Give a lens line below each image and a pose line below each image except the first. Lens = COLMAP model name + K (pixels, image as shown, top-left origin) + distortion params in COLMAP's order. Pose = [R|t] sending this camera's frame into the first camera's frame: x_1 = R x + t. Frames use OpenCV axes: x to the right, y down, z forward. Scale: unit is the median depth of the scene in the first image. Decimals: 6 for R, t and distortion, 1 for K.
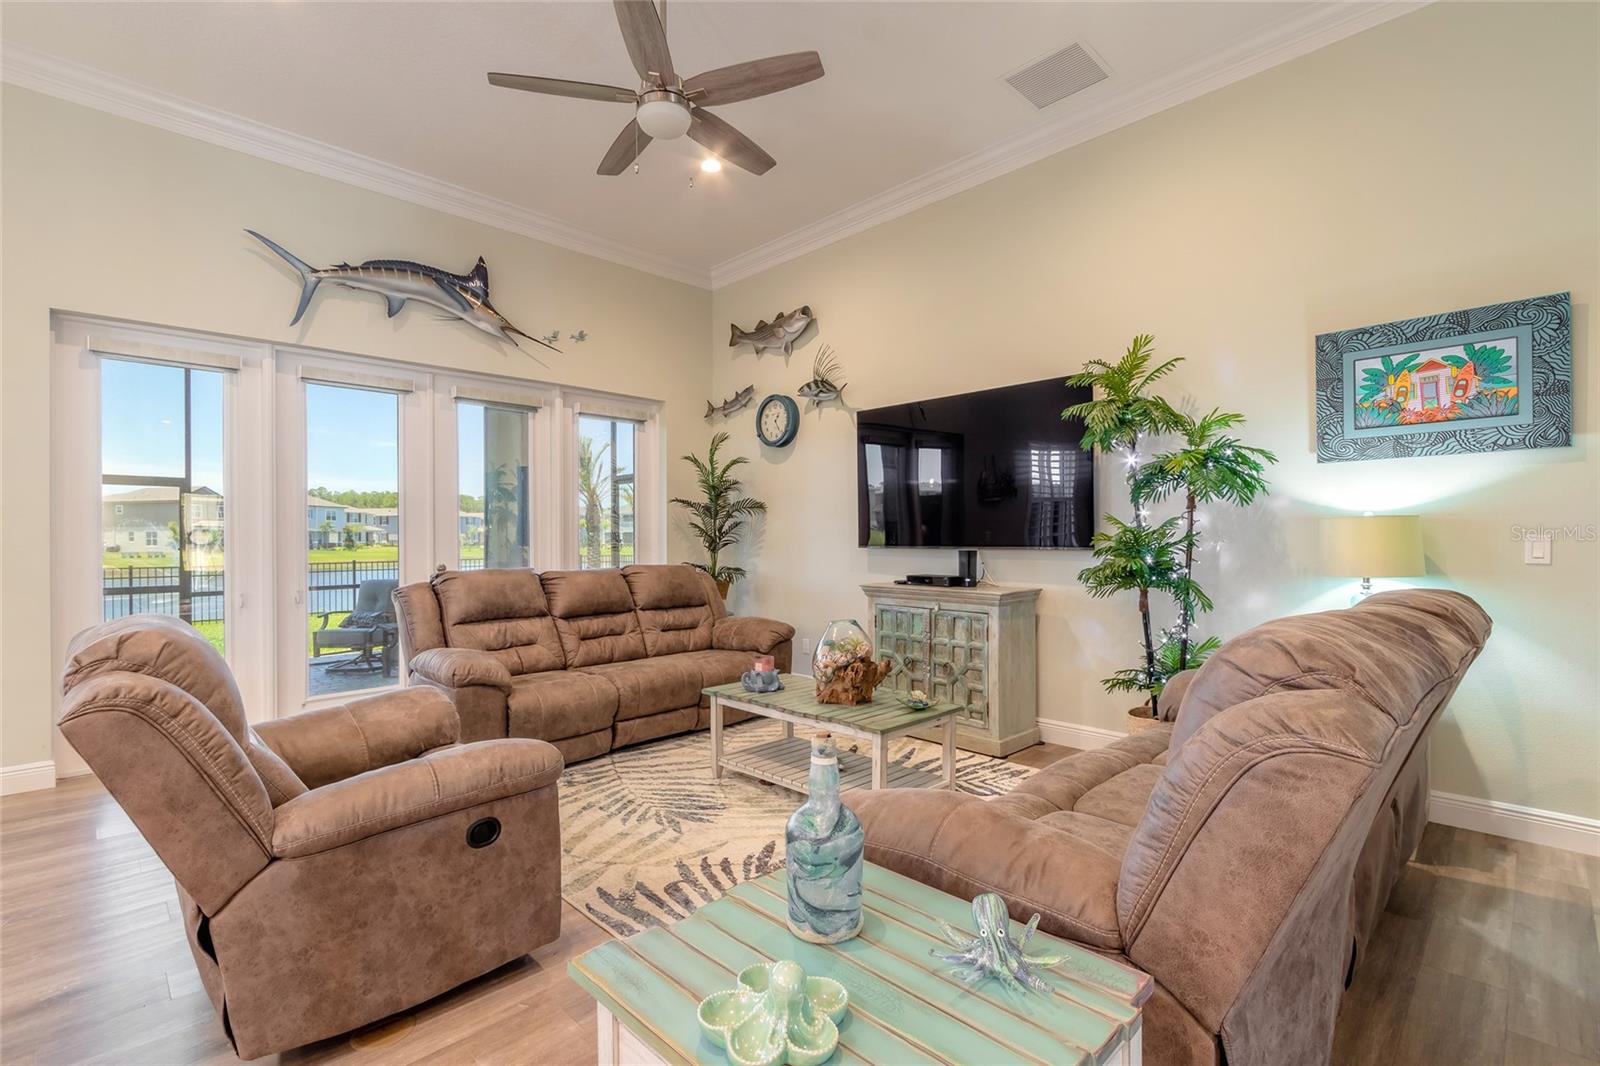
lens RADIAL K [[726.4, 0, 776.9], [0, 726.4, 537.3], [0, 0, 1]] dist [0.007831, -0.001936]
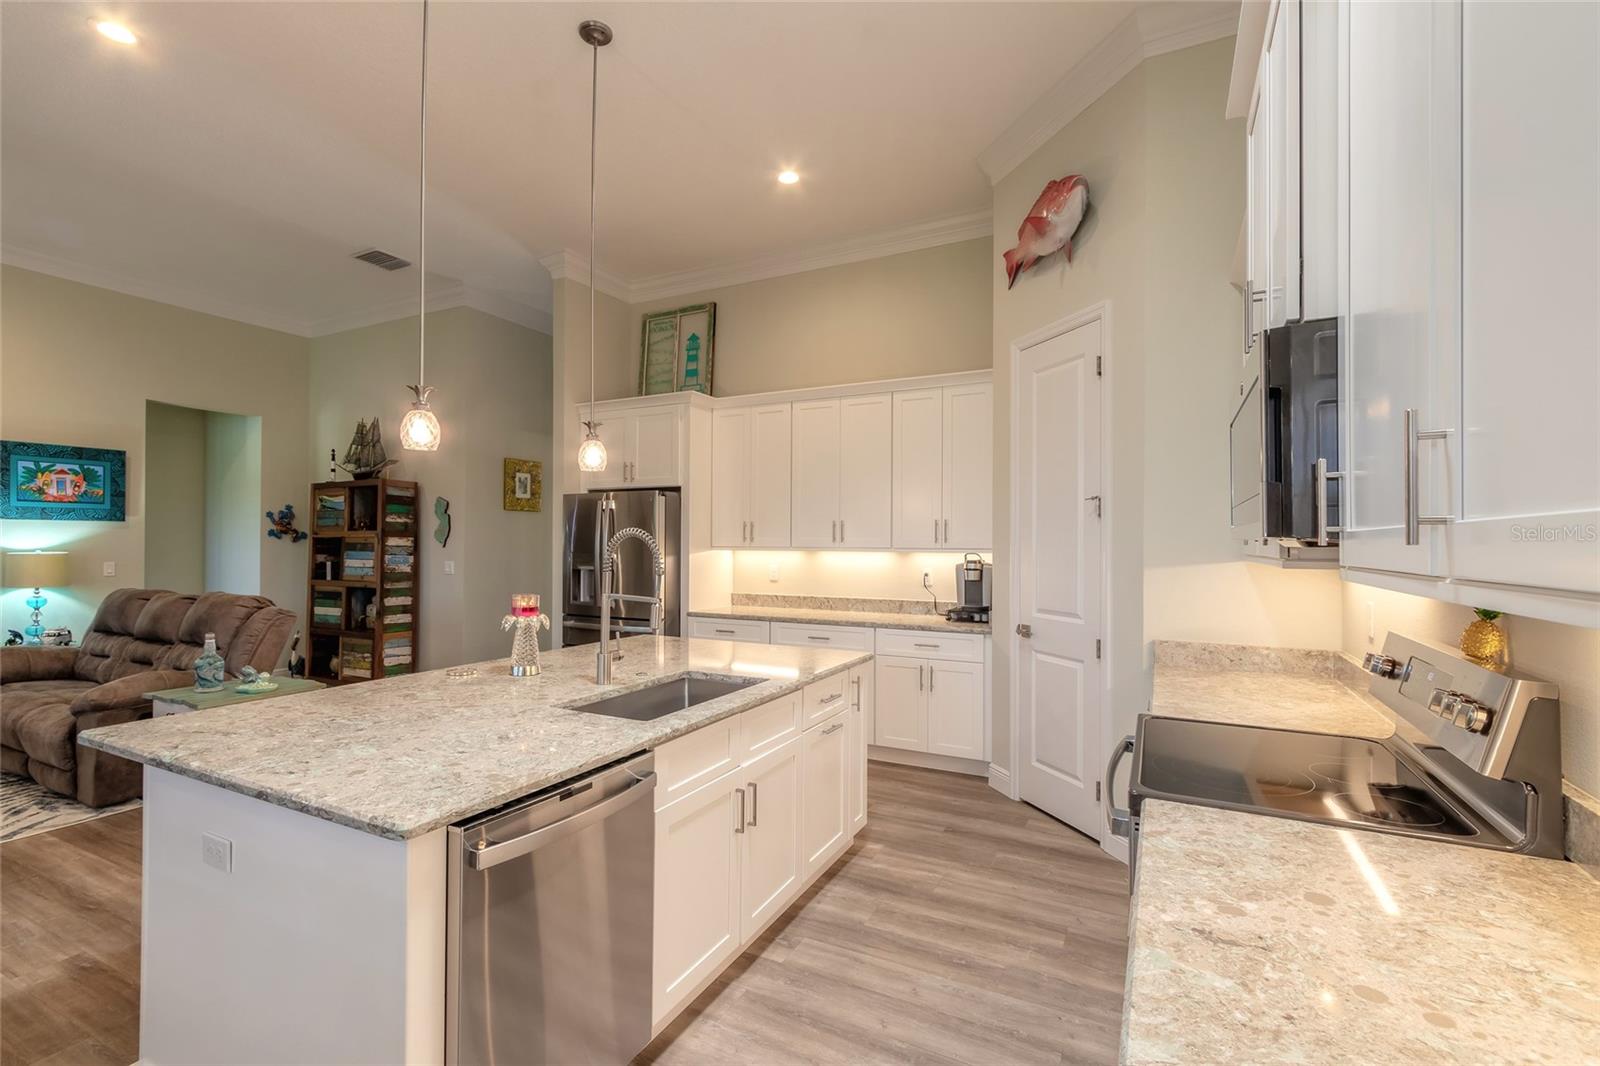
lens RADIAL K [[726.4, 0, 776.9], [0, 726.4, 537.3], [0, 0, 1]] dist [0.007831, -0.001936]
pose [[-0.313873, 0.012756, 0.949379, -1.265529], [-0.003273, 0.999889, -0.014517, -0.040795], [-0.949459, -0.007664, -0.313796, -0.132354]]
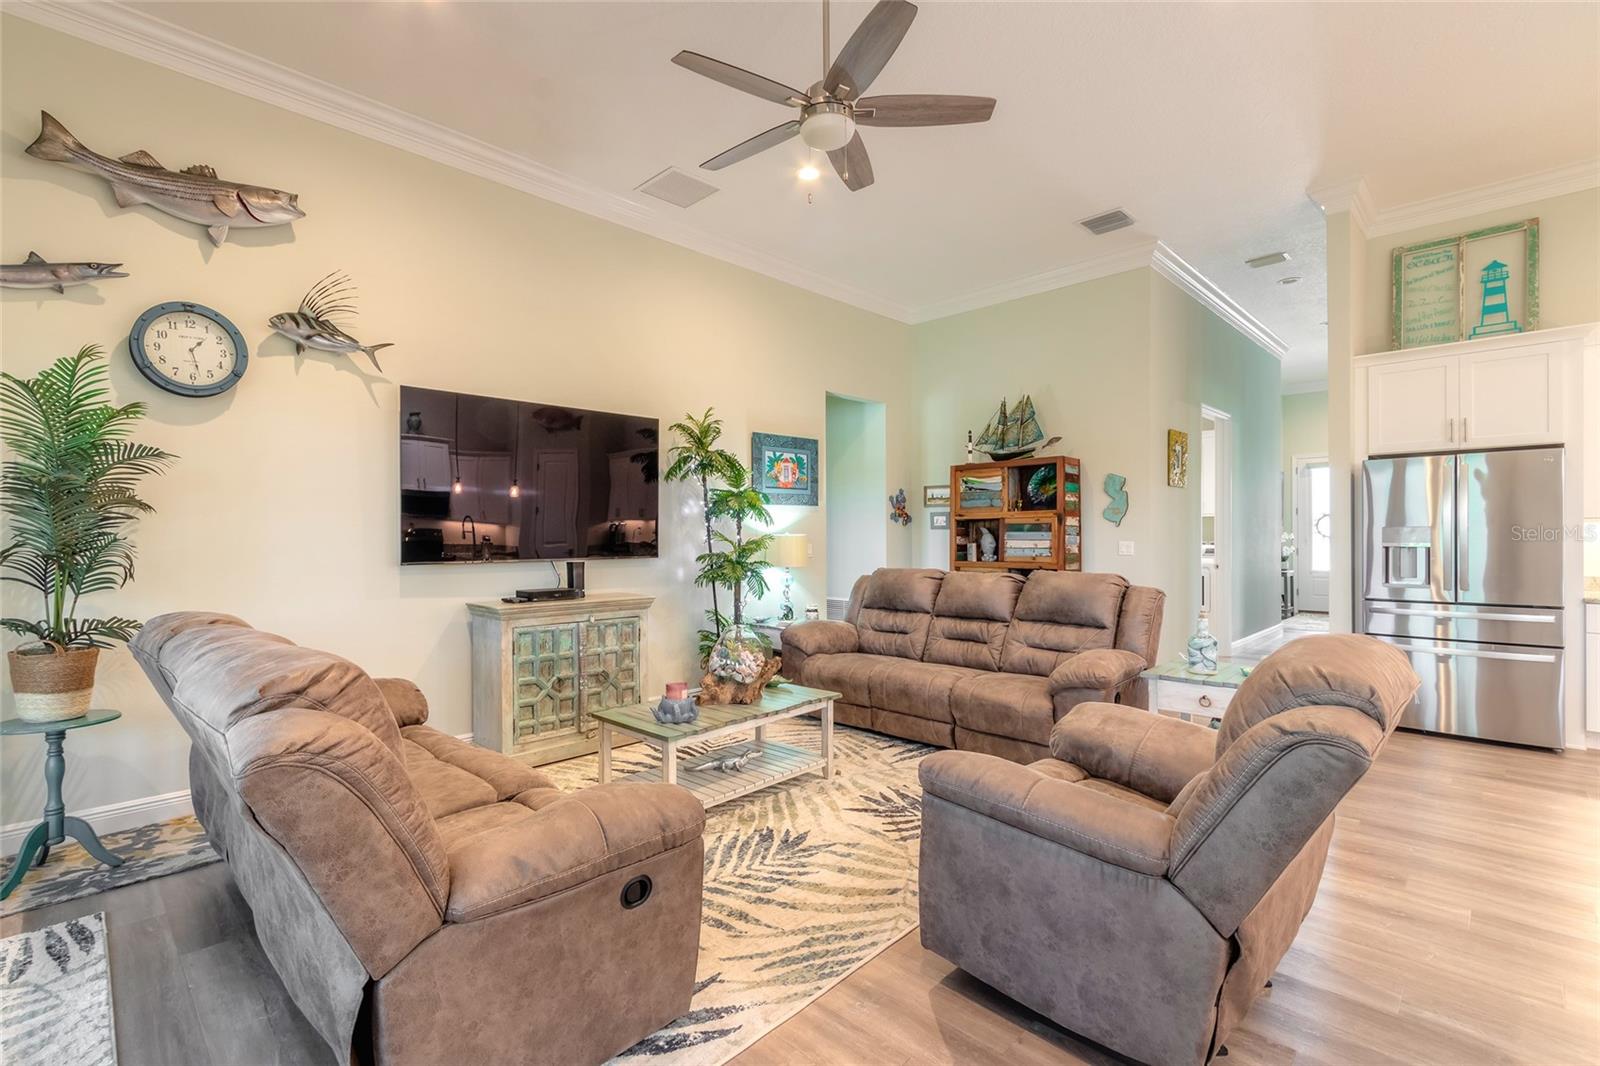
lens RADIAL K [[726.4, 0, 776.9], [0, 726.4, 537.3], [0, 0, 1]] dist [0.007831, -0.001936]
pose [[-0.020730, 0.001840, 0.999783, -0.972737], [0.006730, 0.999976, -0.001701, -0.016773], [-0.999762, 0.006693, -0.020742, 0.932907]]
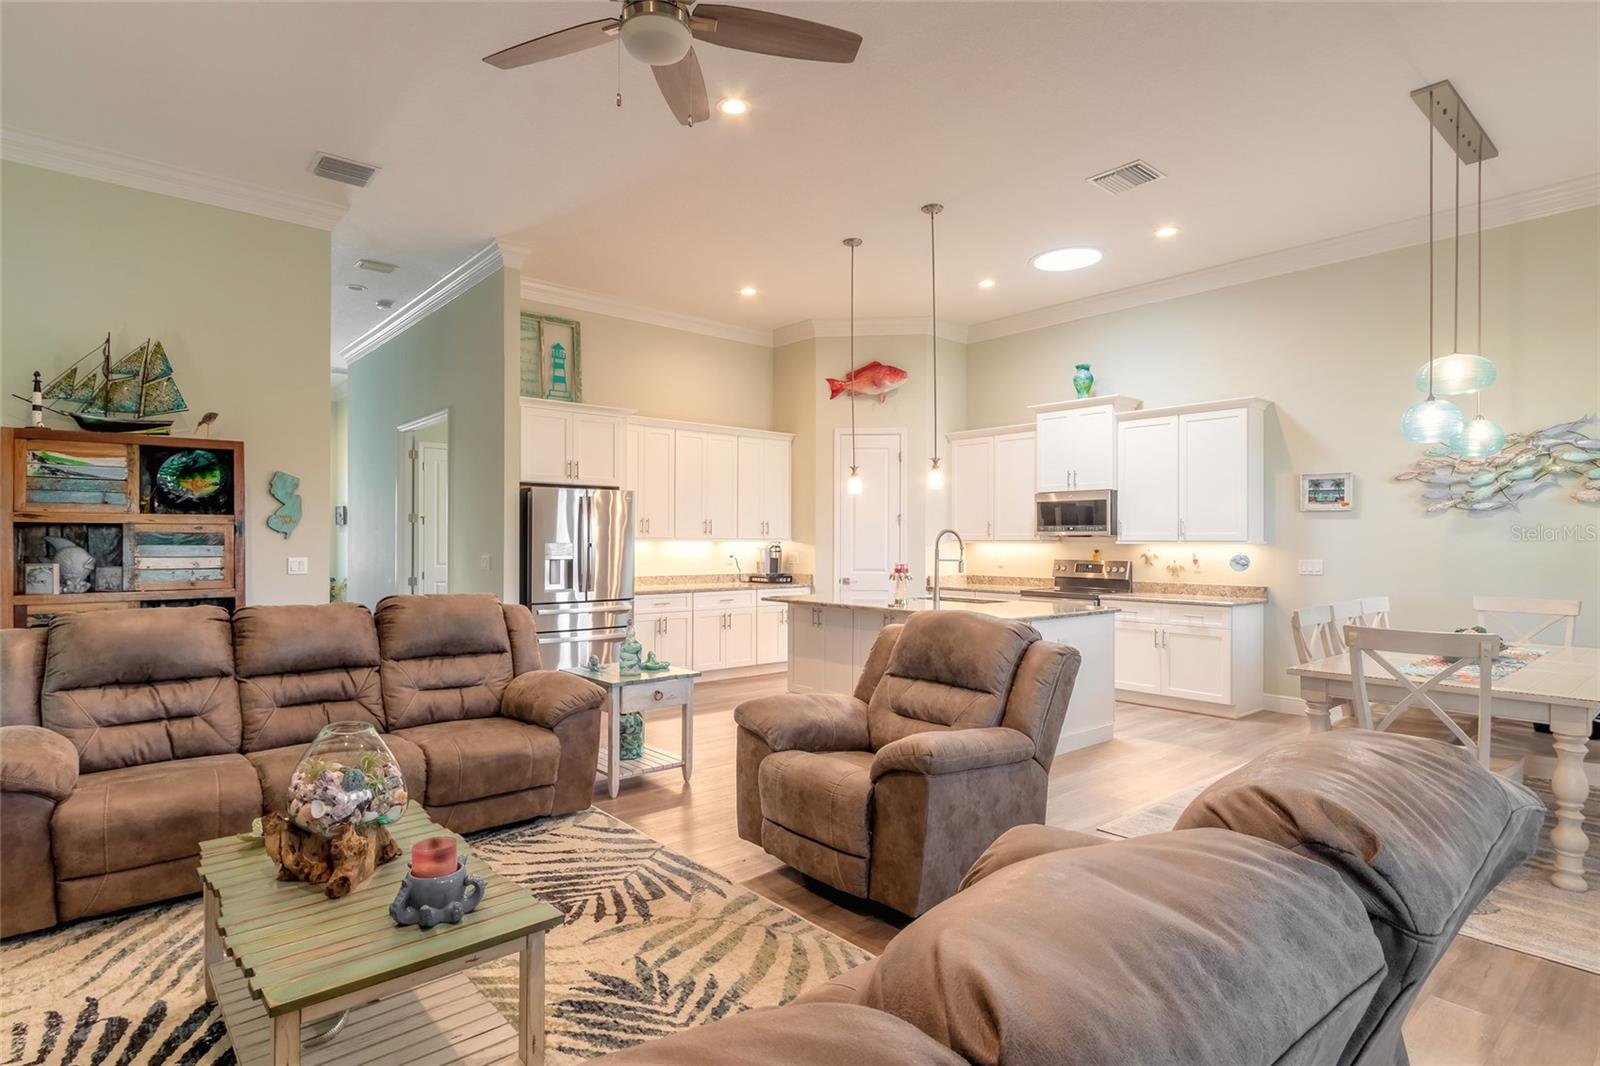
lens RADIAL K [[826.1, 0, 777.2], [0, 826.1, 537.8], [0, 0, 1]] dist [0.006111, 0.000266]
pose [[-0.998130, 0.002696, 0.061066, -0.285746], [0.002446, 0.999988, -0.004164, -0.033054], [-0.061076, -0.004006, -0.998125, 1.594058]]
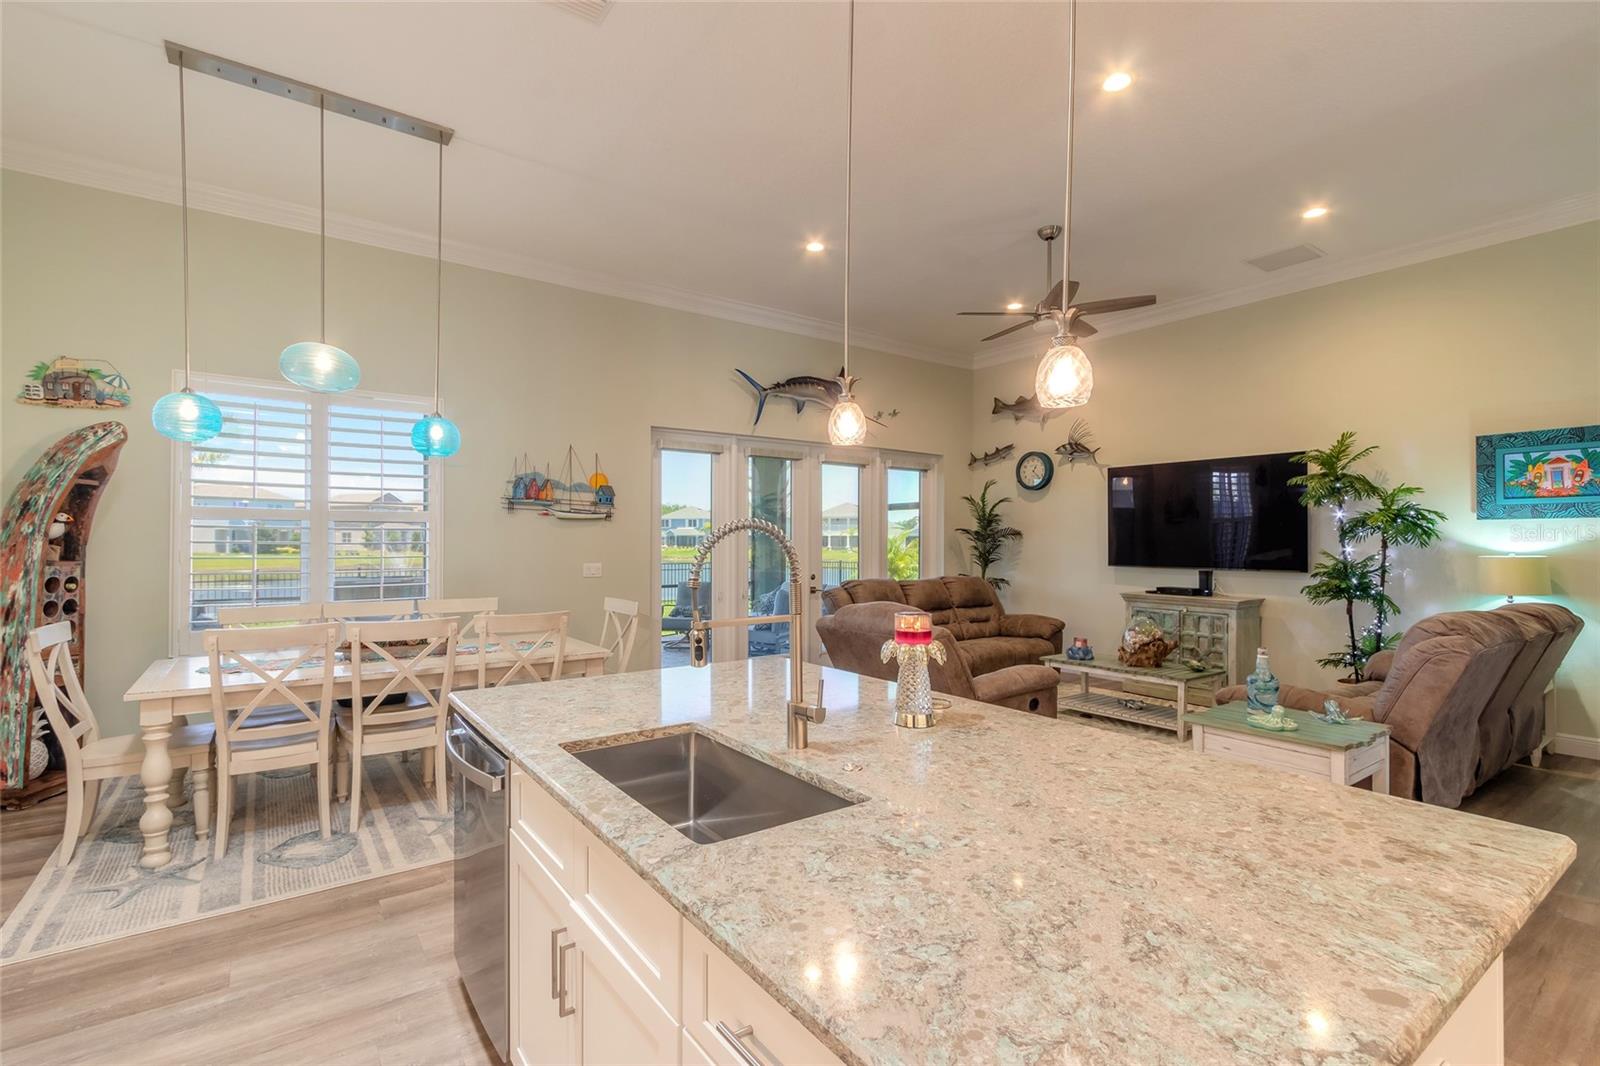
lens RADIAL K [[726.4, 0, 776.9], [0, 726.4, 537.3], [0, 0, 1]] dist [0.007831, -0.001936]
pose [[0.988726, 0.006518, -0.149596, -0.456082], [-0.007131, 0.999968, -0.003563, -0.046440], [0.149568, 0.004589, 0.988741, -0.695558]]
